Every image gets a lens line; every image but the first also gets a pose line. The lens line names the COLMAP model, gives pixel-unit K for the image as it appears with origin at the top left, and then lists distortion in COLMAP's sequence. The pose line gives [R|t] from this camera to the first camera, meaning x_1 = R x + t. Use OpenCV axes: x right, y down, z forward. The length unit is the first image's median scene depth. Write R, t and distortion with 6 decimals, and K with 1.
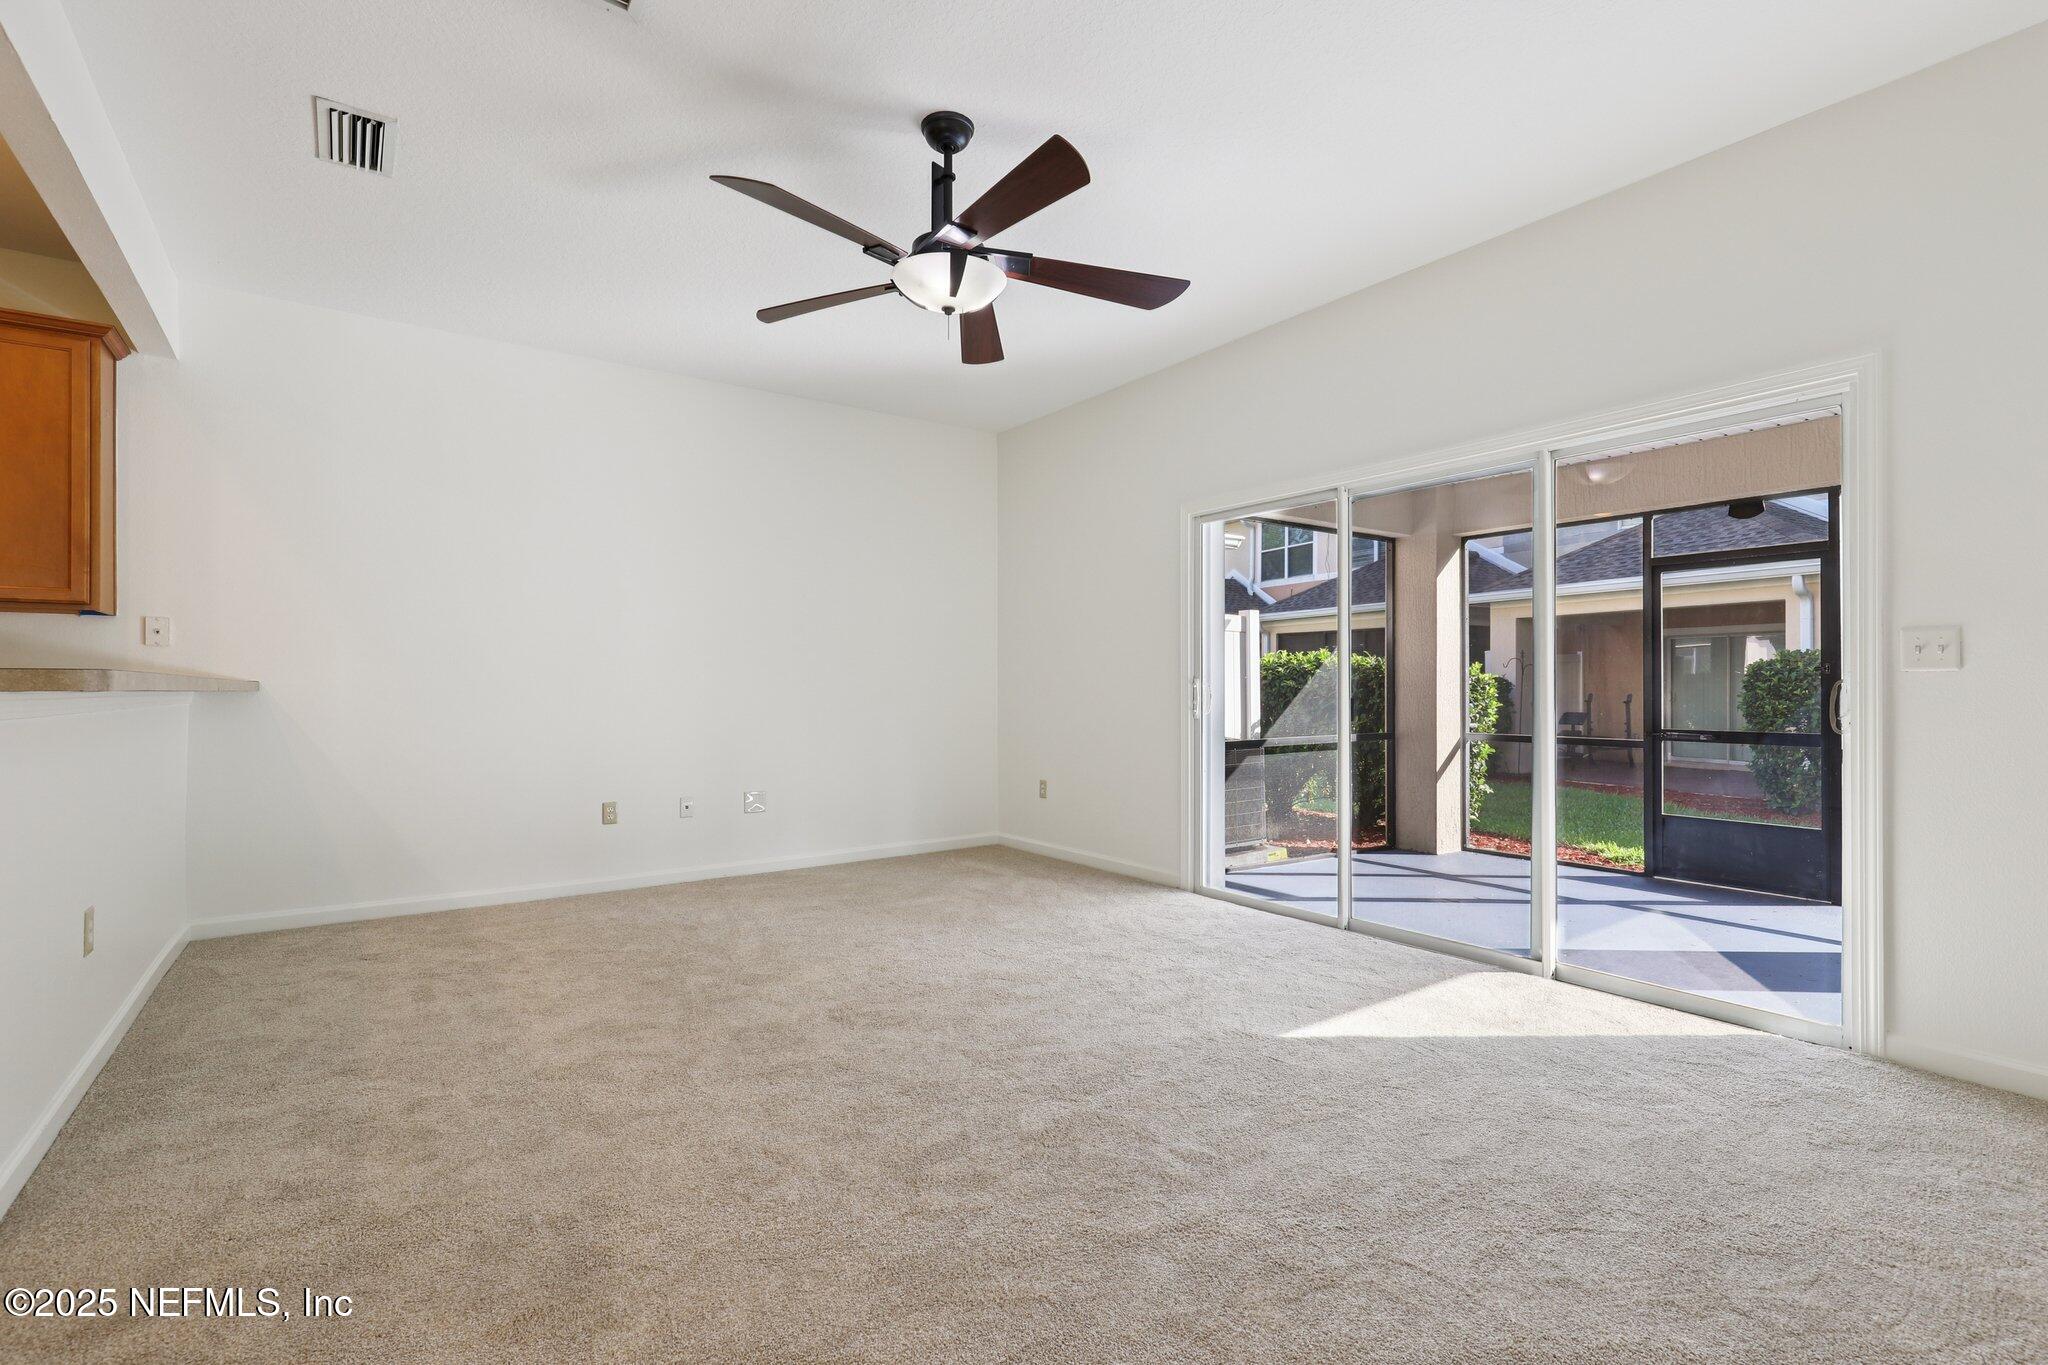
lens RADIAL K [[933.6, 0, 1016.9], [0, 933.6, 682.4], [0, 0, 1]] dist [0.000640, -0.000089]
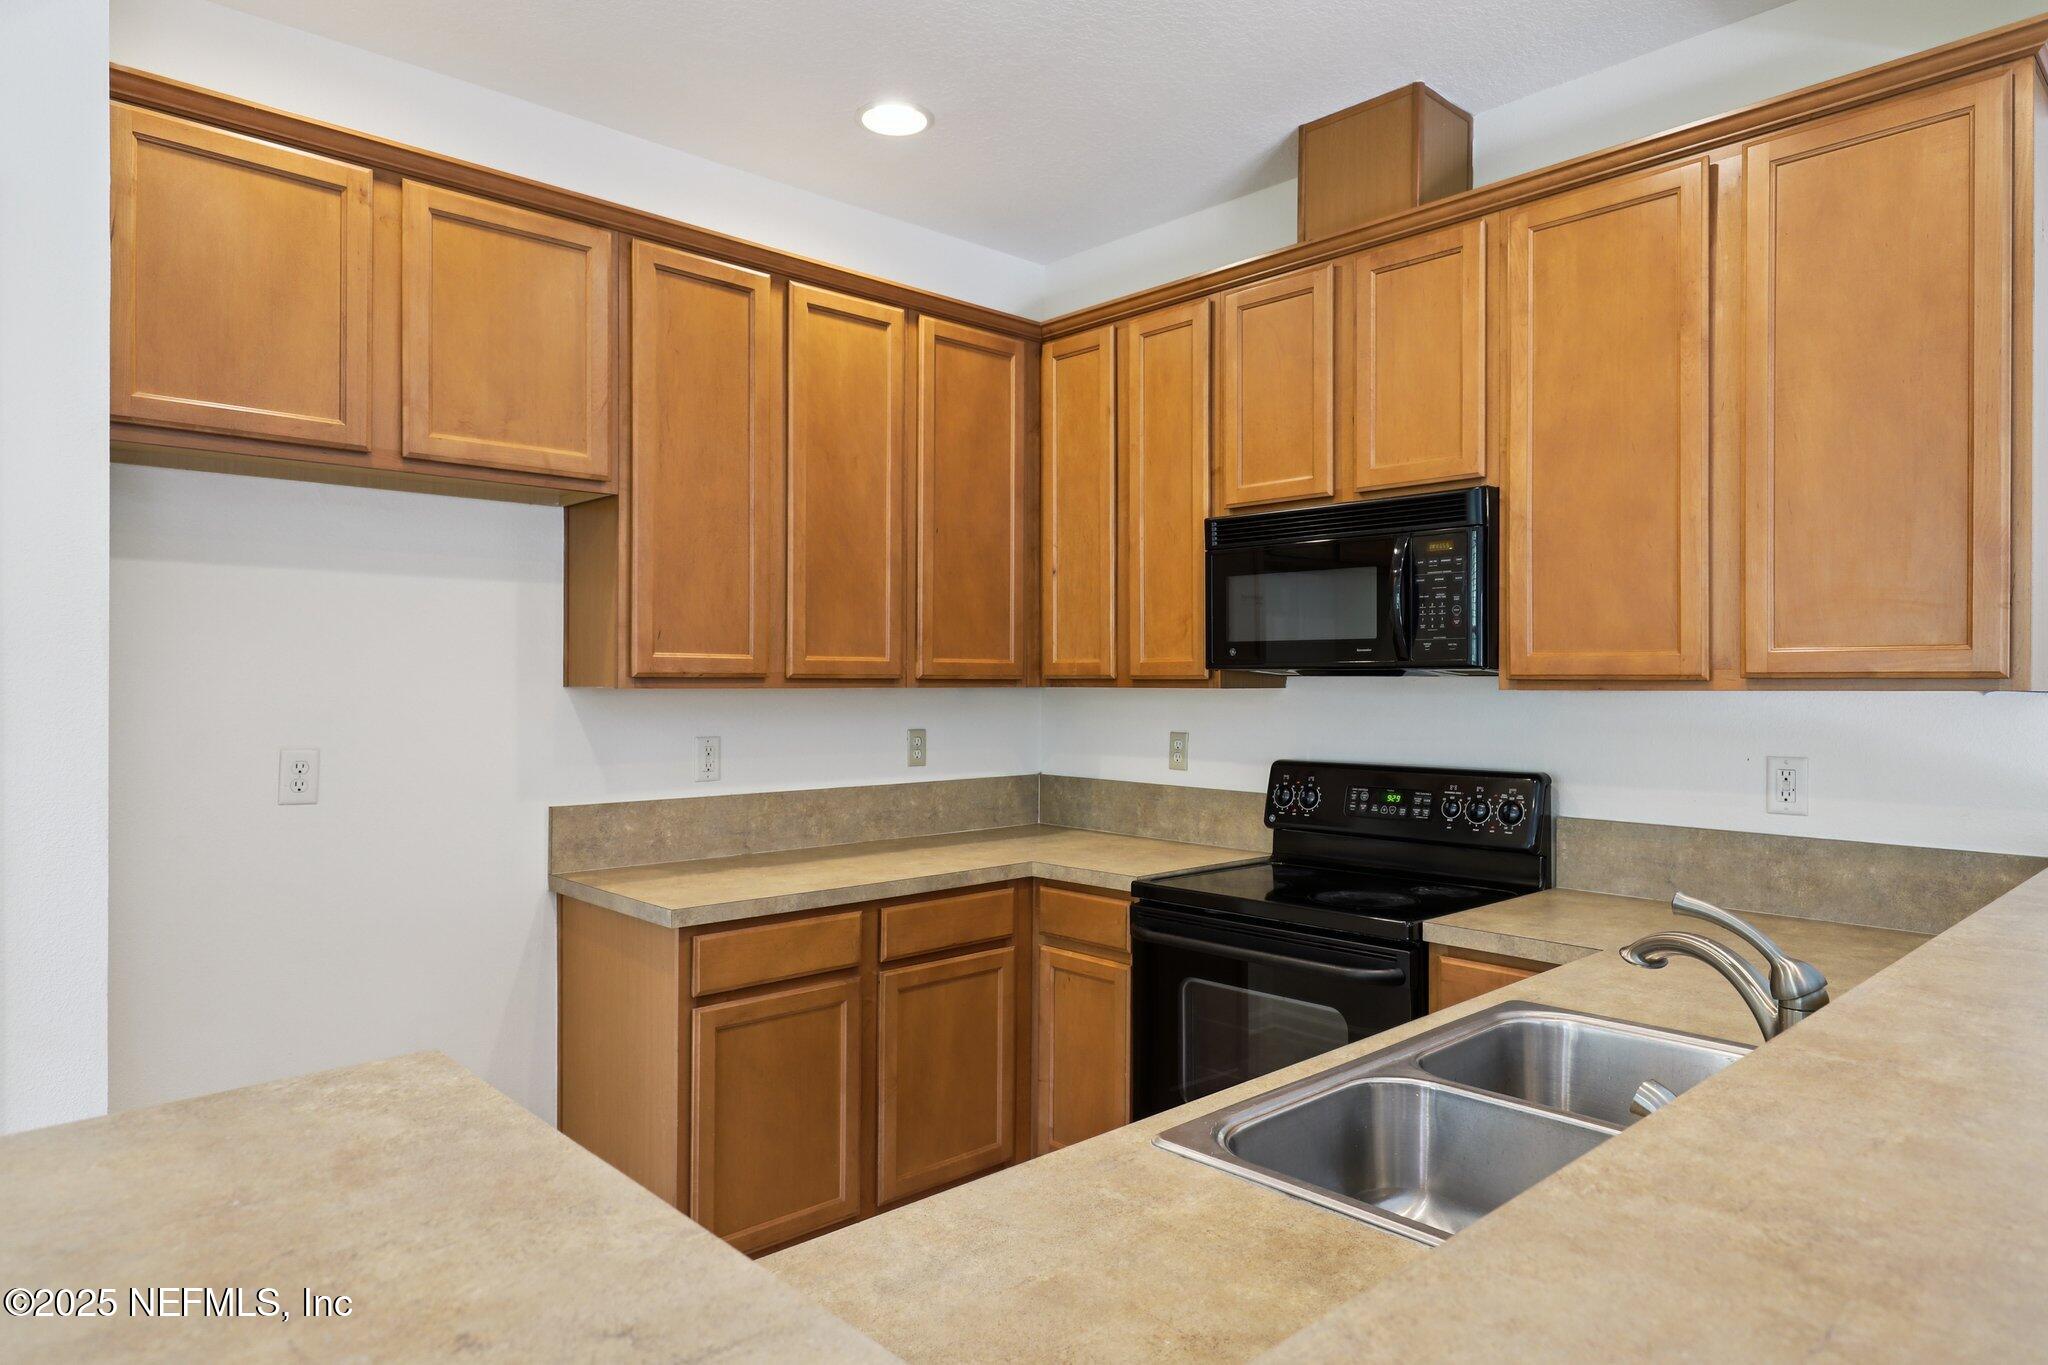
lens RADIAL K [[1229.3, 0, 1025.3], [0, 1229.3, 682.1], [0, 0, 1]] dist [0.005105, -0.002993]
pose [[0.134202, 0.002265, -0.990951, -0.452641], [0.002750, 0.999993, 0.002658, -0.078699], [0.990950, -0.003082, 0.134195, 0.436259]]
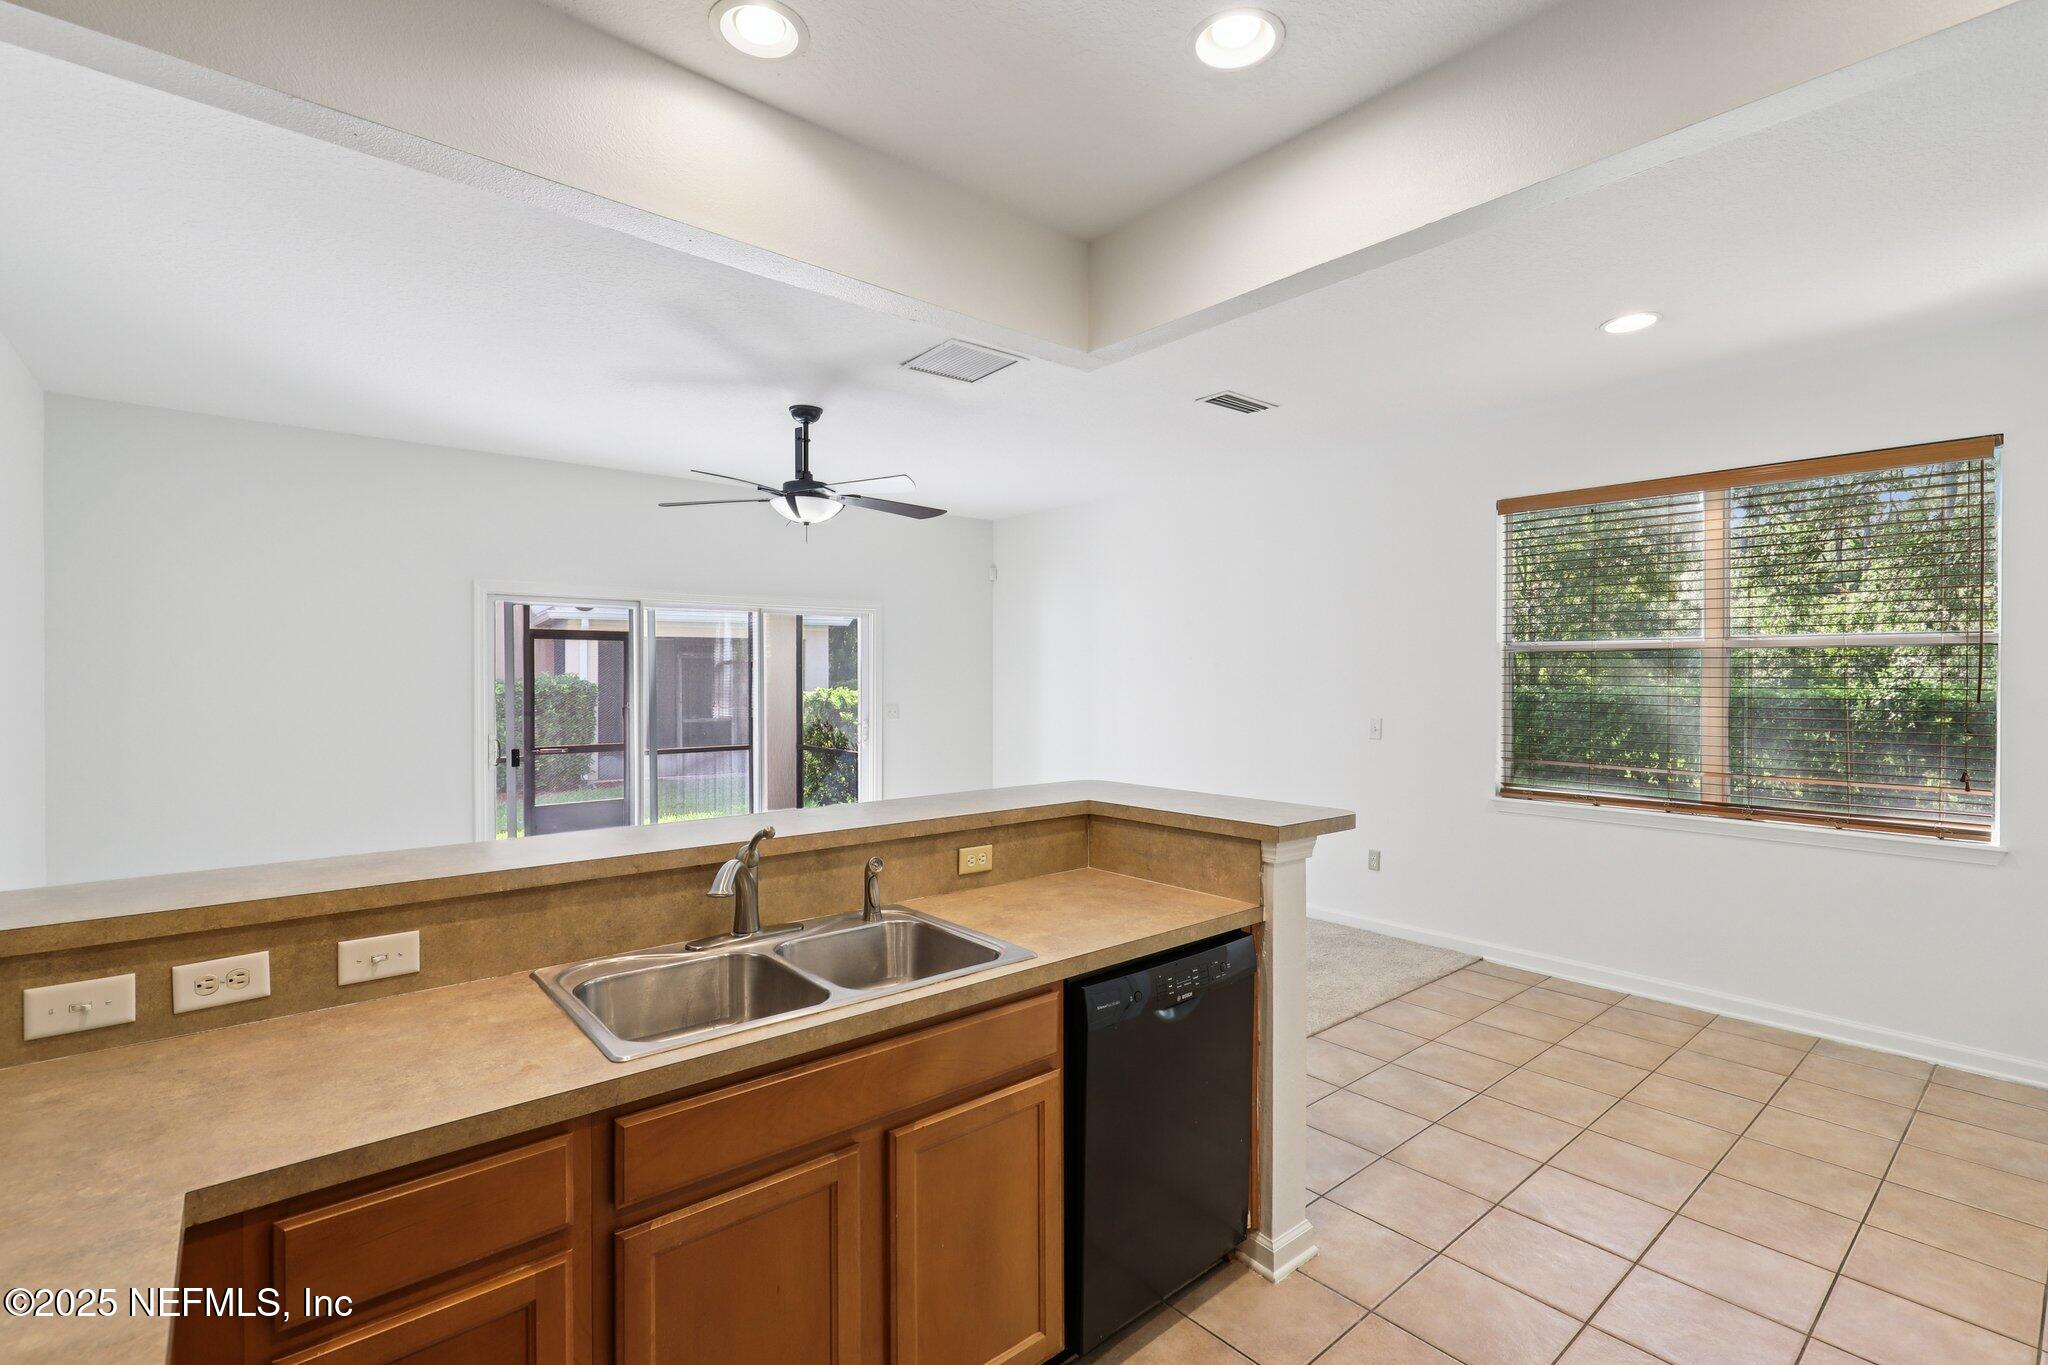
lens RADIAL K [[933.6, 0, 1025.0], [0, 933.6, 678.5], [0, 0, 1]] dist [0.000640, -0.000089]
pose [[-0.083729, -0.002504, 0.996485, -1.272774], [-0.005975, 0.999980, 0.002010, -0.101242], [-0.996471, -0.005785, -0.083742, 0.564062]]
